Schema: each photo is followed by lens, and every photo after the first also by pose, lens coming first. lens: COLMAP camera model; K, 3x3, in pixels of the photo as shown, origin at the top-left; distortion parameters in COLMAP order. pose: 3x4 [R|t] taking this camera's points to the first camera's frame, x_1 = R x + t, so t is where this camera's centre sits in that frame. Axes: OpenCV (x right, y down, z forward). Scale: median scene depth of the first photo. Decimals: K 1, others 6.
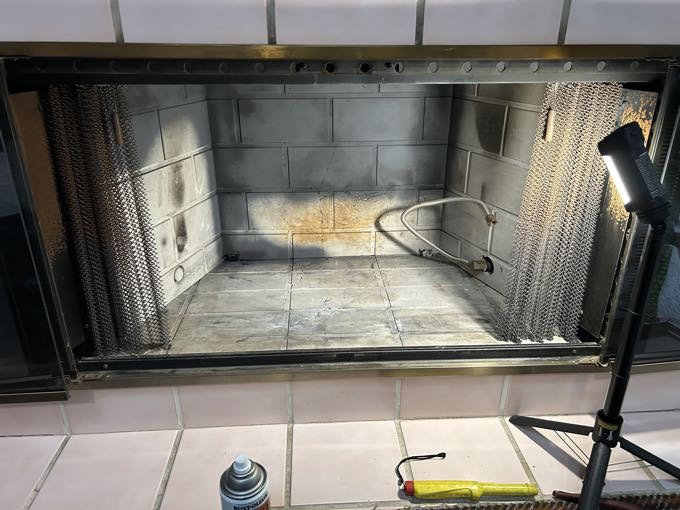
lens RADIAL K [[513.9, 0, 340.0], [0, 513.9, 255.0], [0, 0, 1]] dist [-0.002507, -0.001647]
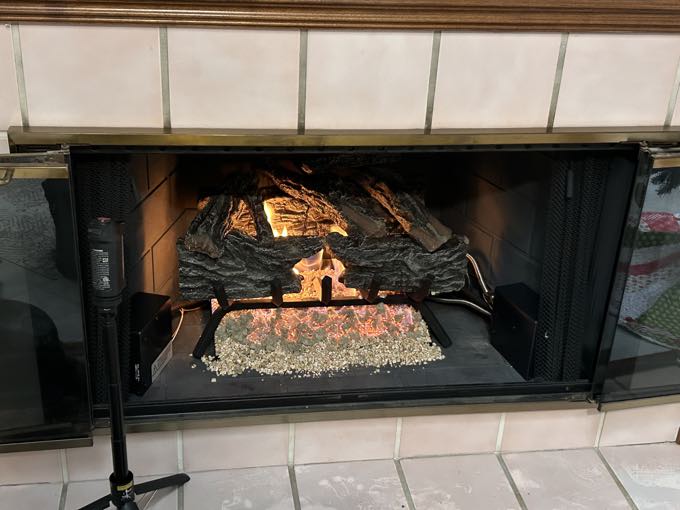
lens RADIAL K [[887.5, 0, 340.0], [0, 887.5, 255.0], [0, 0, 1]] dist [0.008147, 0.009081]
pose [[0.994149, -0.003121, 0.107969, -0.223410], [-0.003062, 0.998366, 0.057055, -0.211030], [-0.107970, -0.057052, 0.992516, -0.831429]]
